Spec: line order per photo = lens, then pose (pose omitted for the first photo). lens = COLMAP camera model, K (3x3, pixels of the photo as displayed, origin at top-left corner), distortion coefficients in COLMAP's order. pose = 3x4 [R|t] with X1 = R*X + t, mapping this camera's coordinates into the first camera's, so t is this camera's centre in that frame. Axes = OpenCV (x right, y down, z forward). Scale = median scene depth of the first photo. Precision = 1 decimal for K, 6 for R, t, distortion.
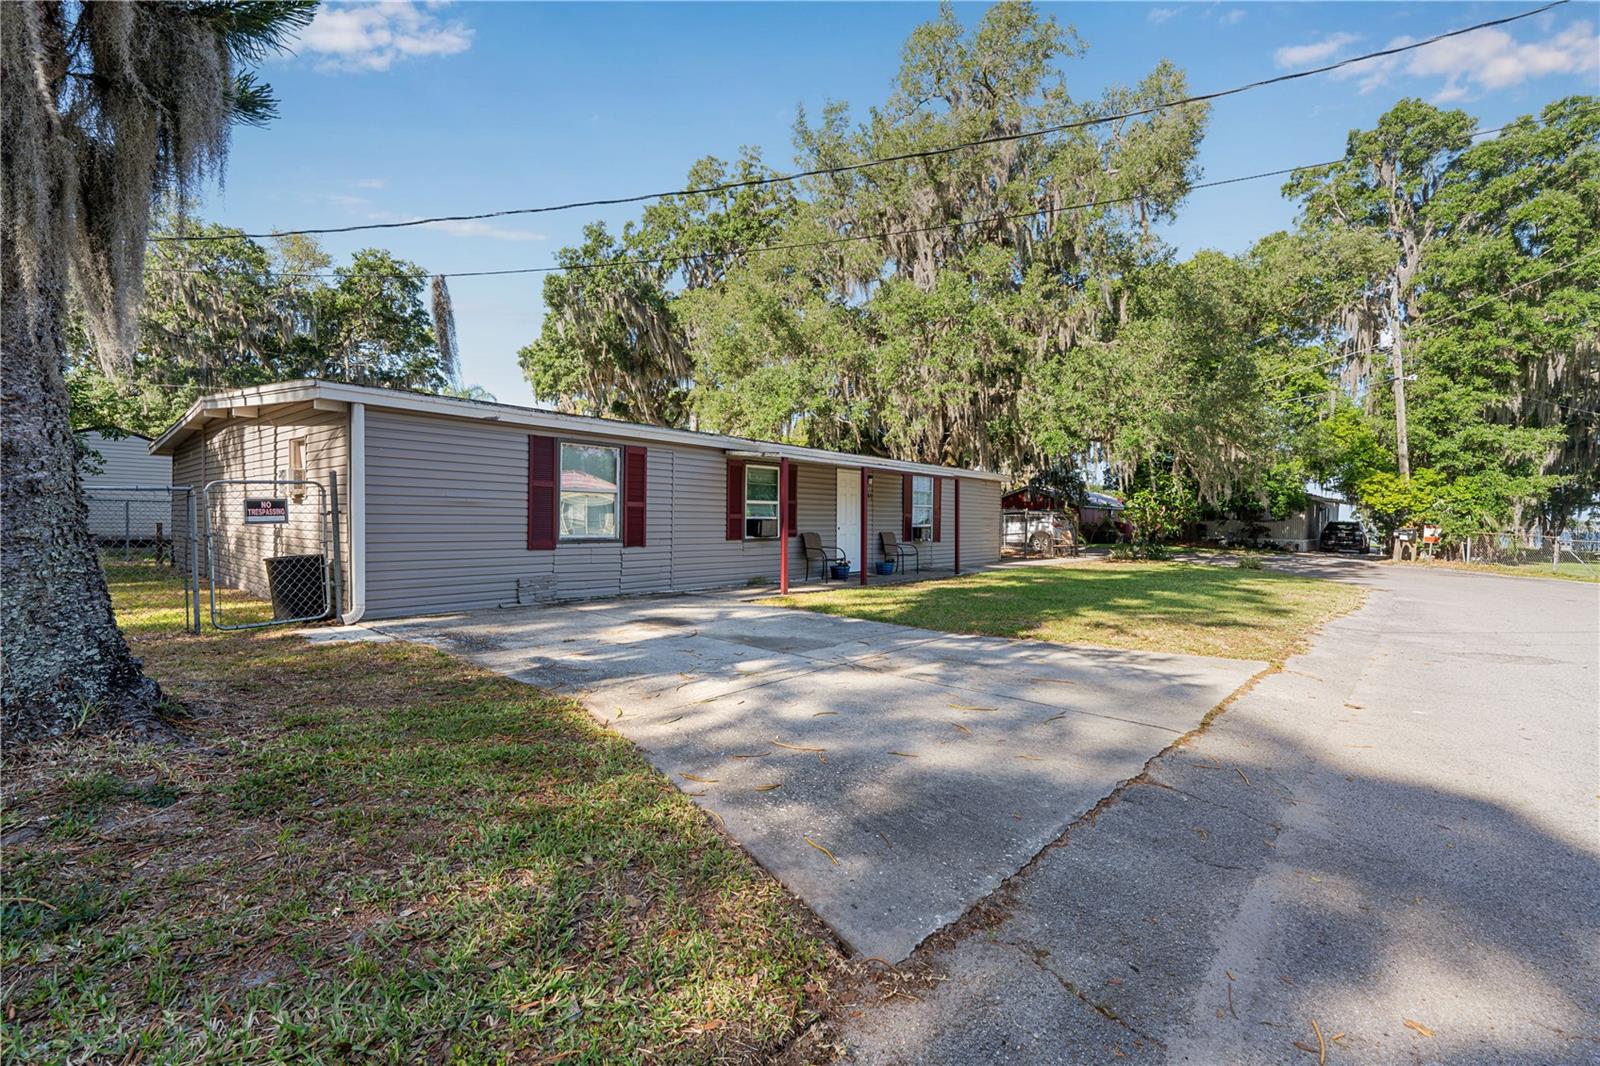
lens RADIAL K [[667.4, 0, 788.5], [0, 667.4, 521.4], [0, 0, 1]] dist [-0.000196, -0.000115]
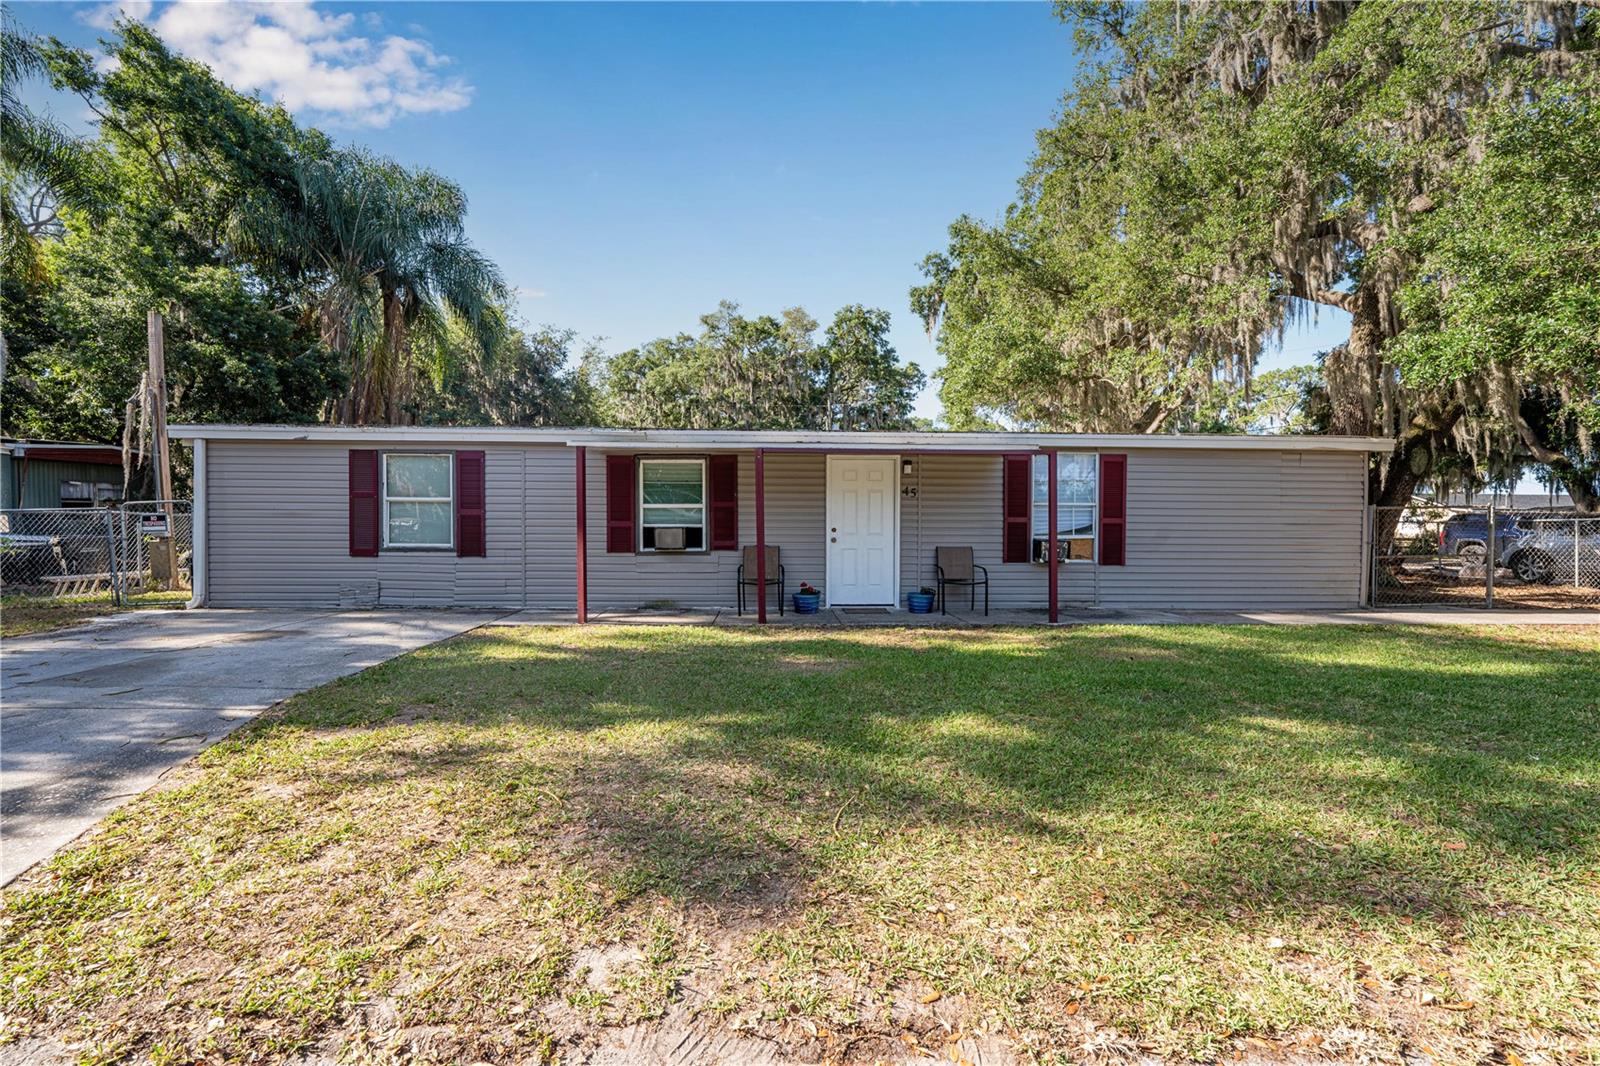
lens RADIAL K [[658.8, 0, 803.9], [0, 658.8, 530.2], [0, 0, 1]] dist [-0.002207, -0.000180]
pose [[0.689400, -0.010244, -0.724308, 0.606244], [0.001390, 0.999917, -0.012819, 0.010157], [0.724380, 0.007831, 0.689357, 0.550783]]
